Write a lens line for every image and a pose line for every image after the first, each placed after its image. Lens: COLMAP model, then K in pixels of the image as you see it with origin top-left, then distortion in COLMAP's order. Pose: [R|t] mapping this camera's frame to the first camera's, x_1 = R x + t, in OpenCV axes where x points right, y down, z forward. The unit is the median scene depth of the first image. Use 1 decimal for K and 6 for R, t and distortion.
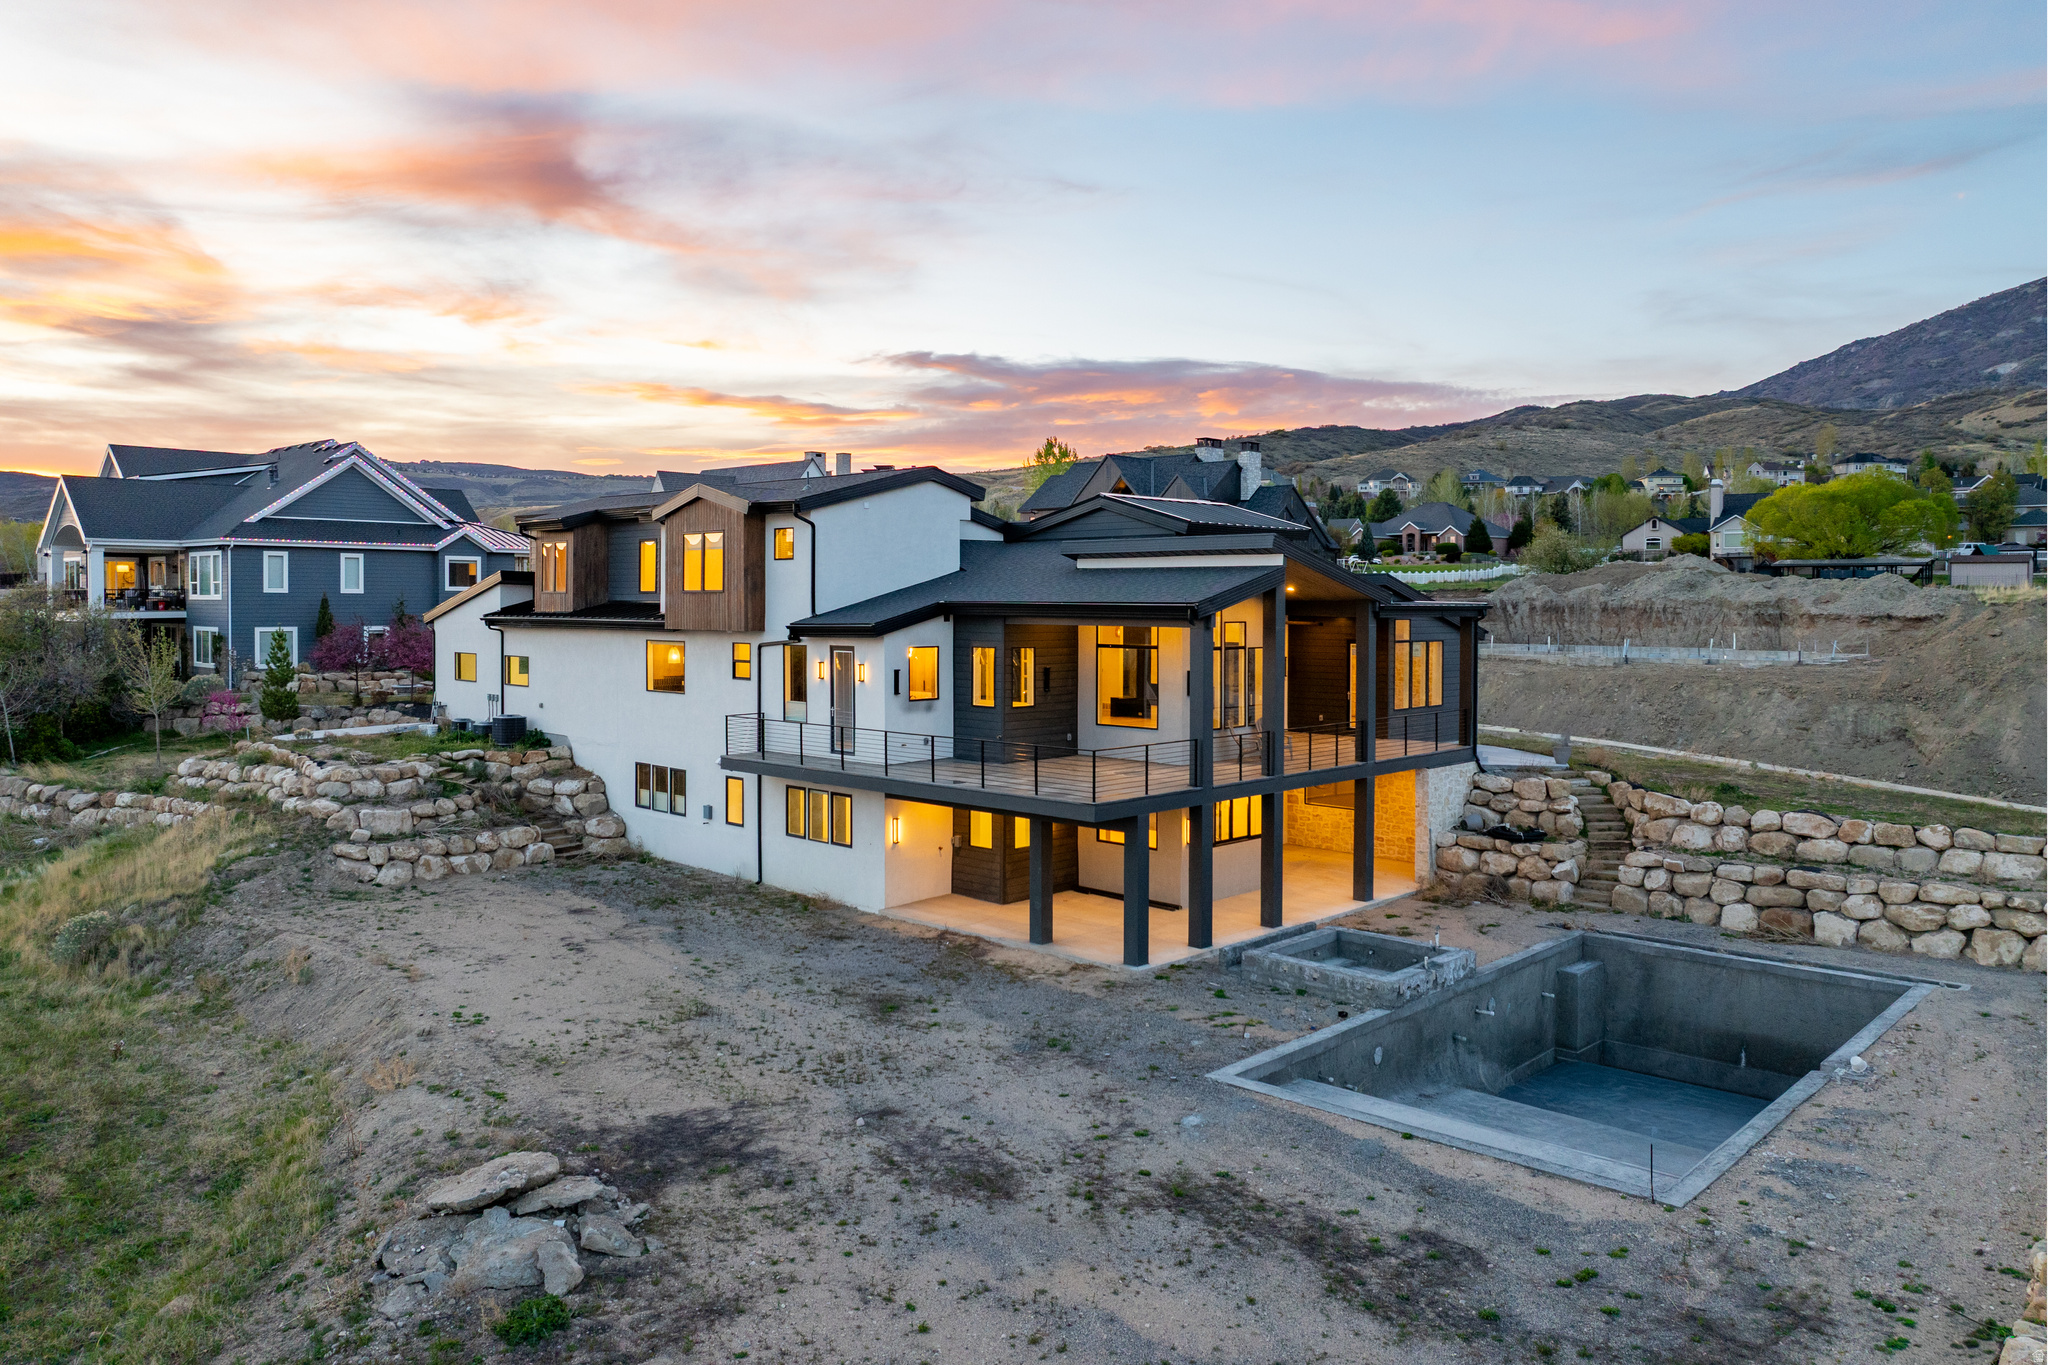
lens RADIAL K [[1444.6, 0, 1030.5], [0, 1444.6, 613.4], [0, 0, 1]] dist [-0.039236, 0.007086]
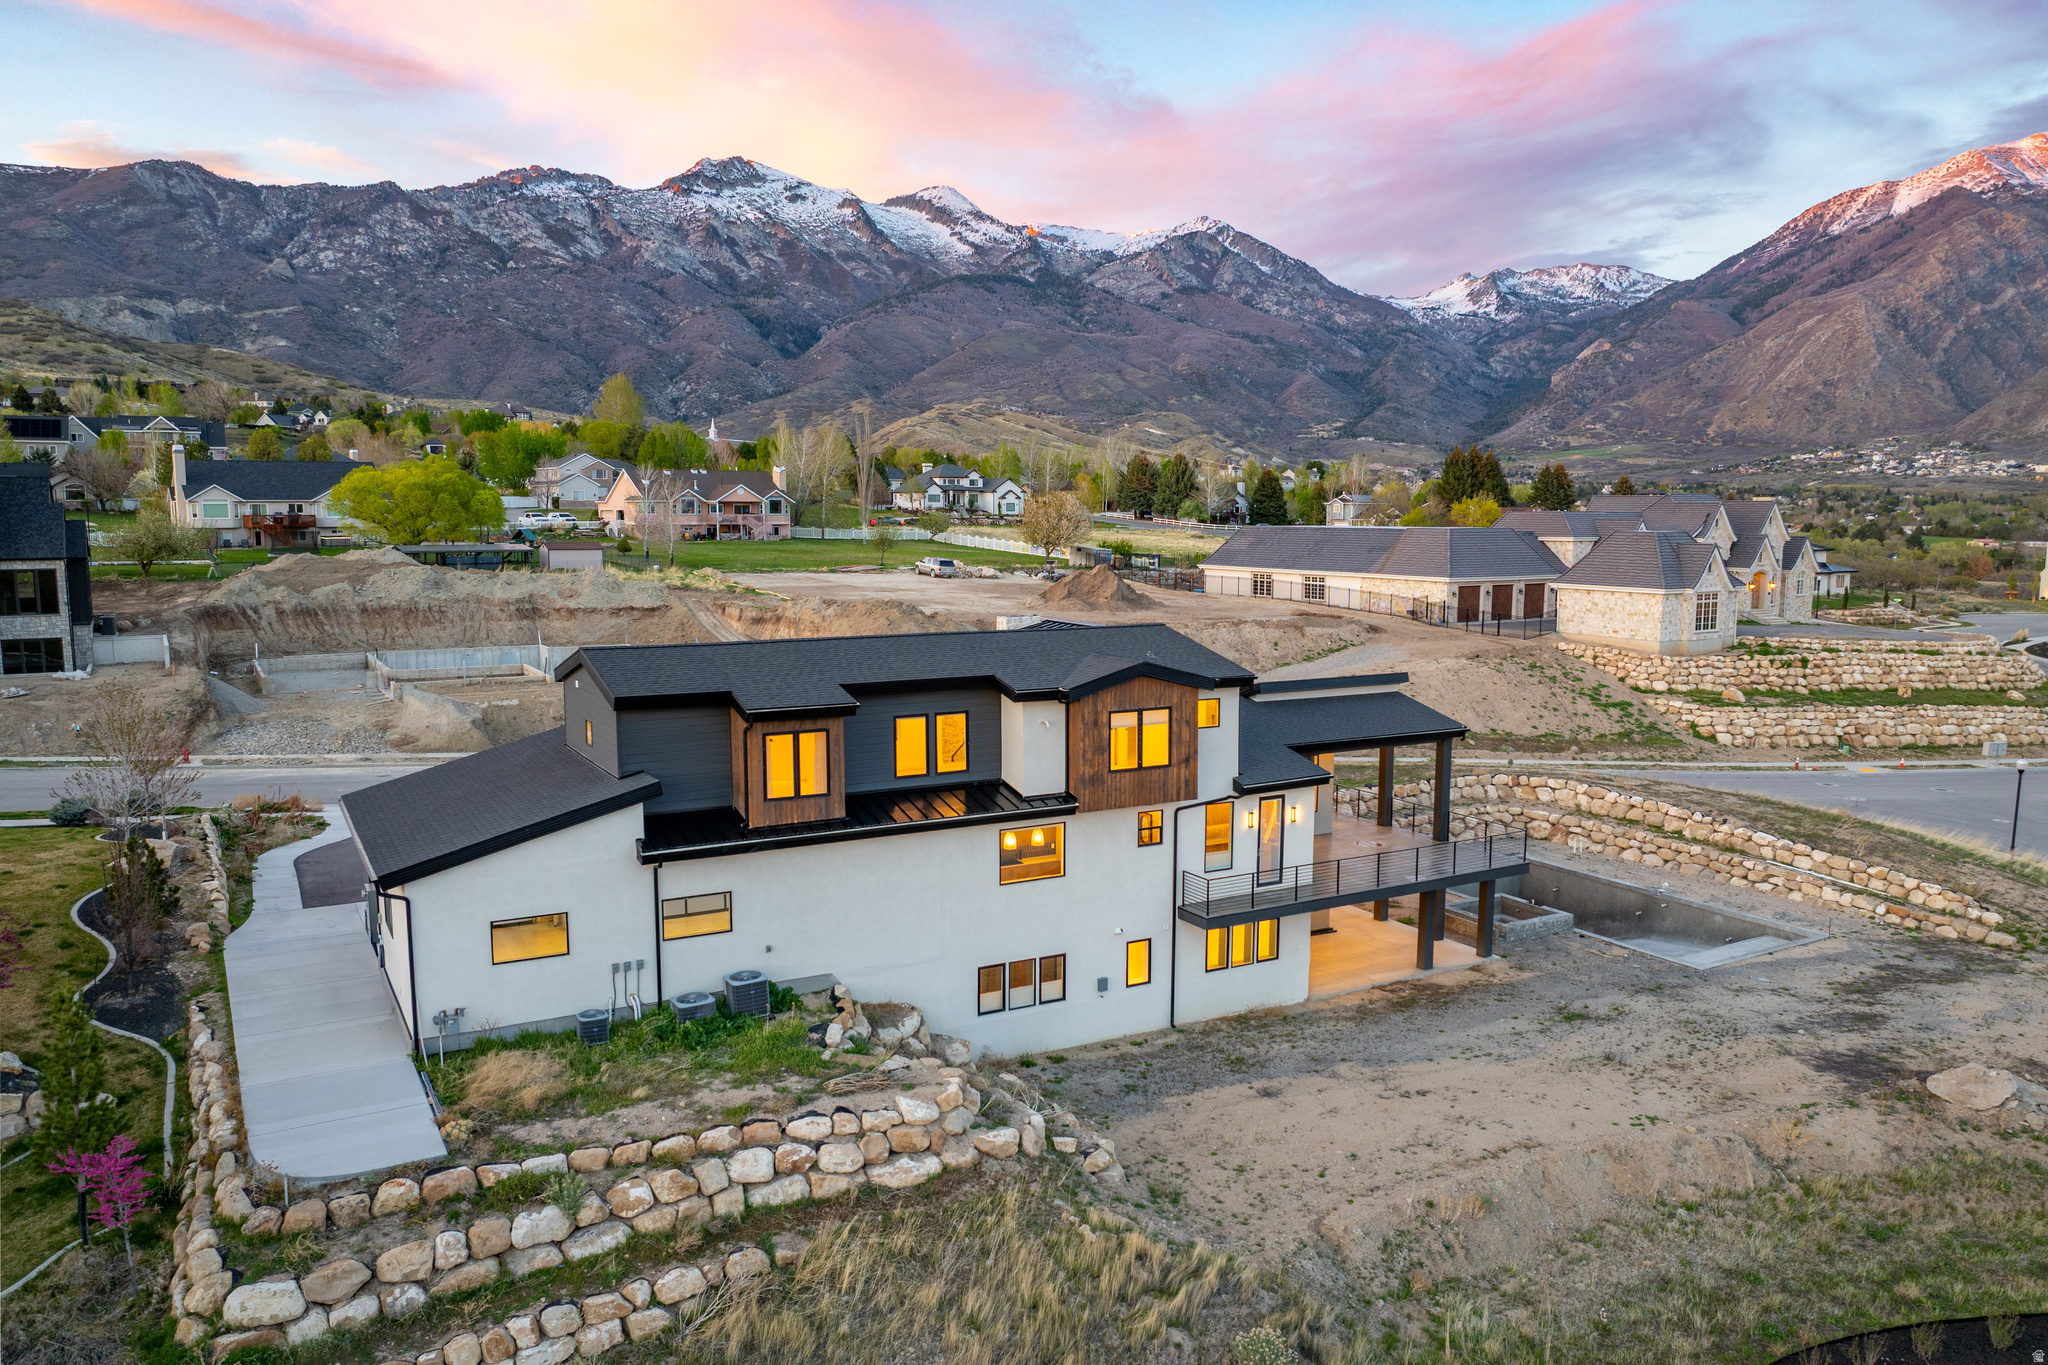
lens RADIAL K [[1444.6, 0, 1030.5], [0, 1444.6, 613.4], [0, 0, 1]] dist [-0.039236, 0.007086]
pose [[0.290612, -0.069535, 0.954311, -1.567633], [0.007383, 0.997489, 0.070433, -0.253845], [-0.956812, -0.013423, 0.290396, 1.011047]]
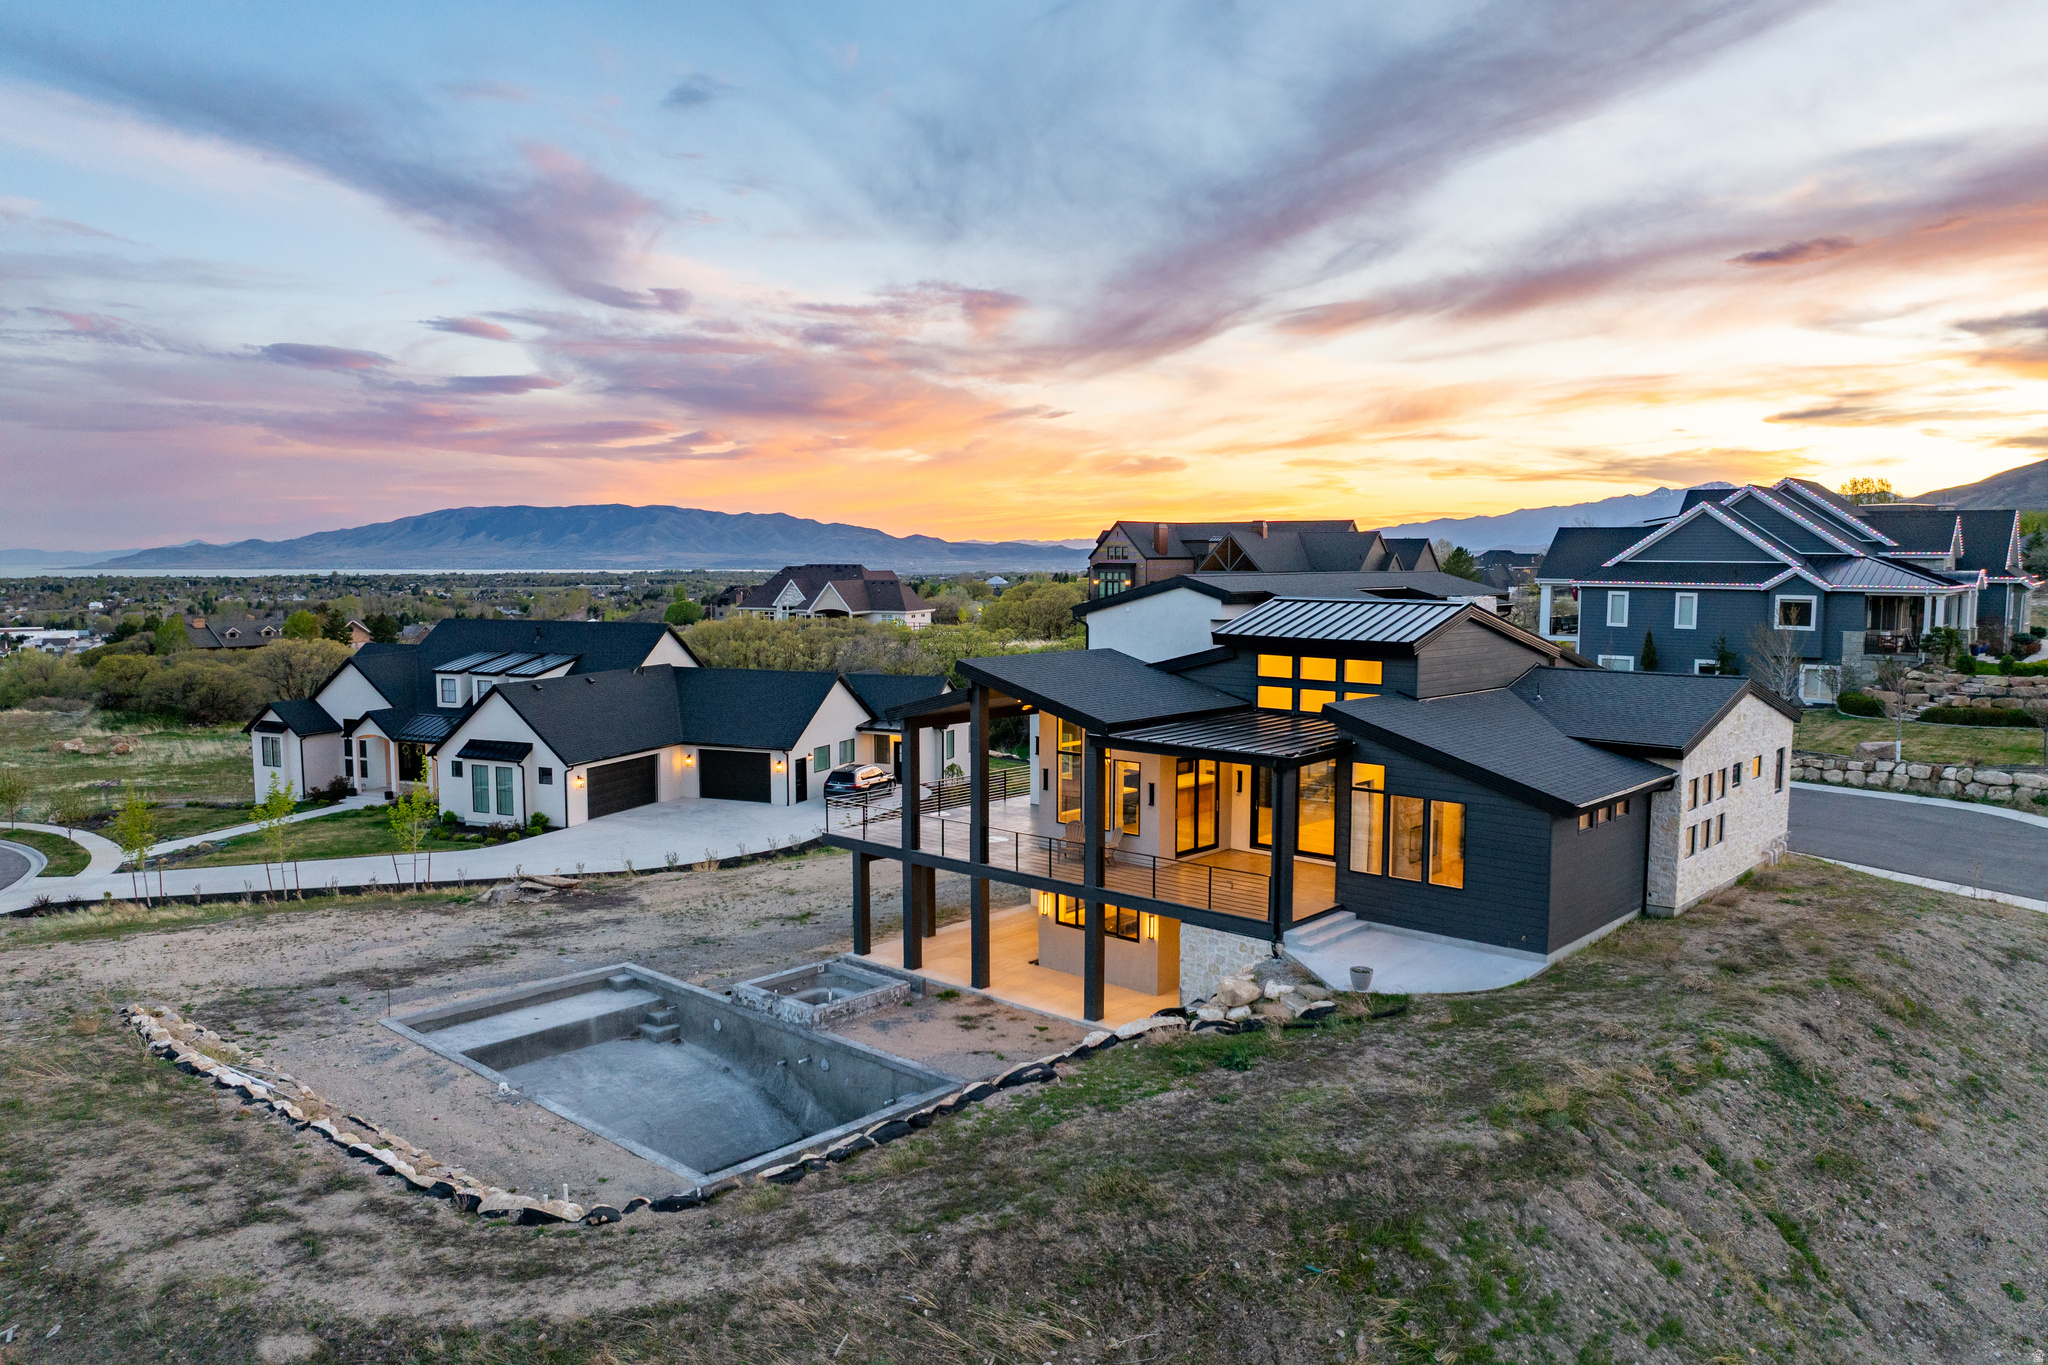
lens RADIAL K [[1449.1, 0, 1024.0], [0, 1449.1, 682.5], [0, 0, 1]] dist [-0.037125, 0.003147]
pose [[0.024769, 0.086774, -0.995920, 1.476440], [-0.009940, 0.996198, 0.086551, -0.151994], [0.999644, 0.007755, 0.025537, 1.108166]]
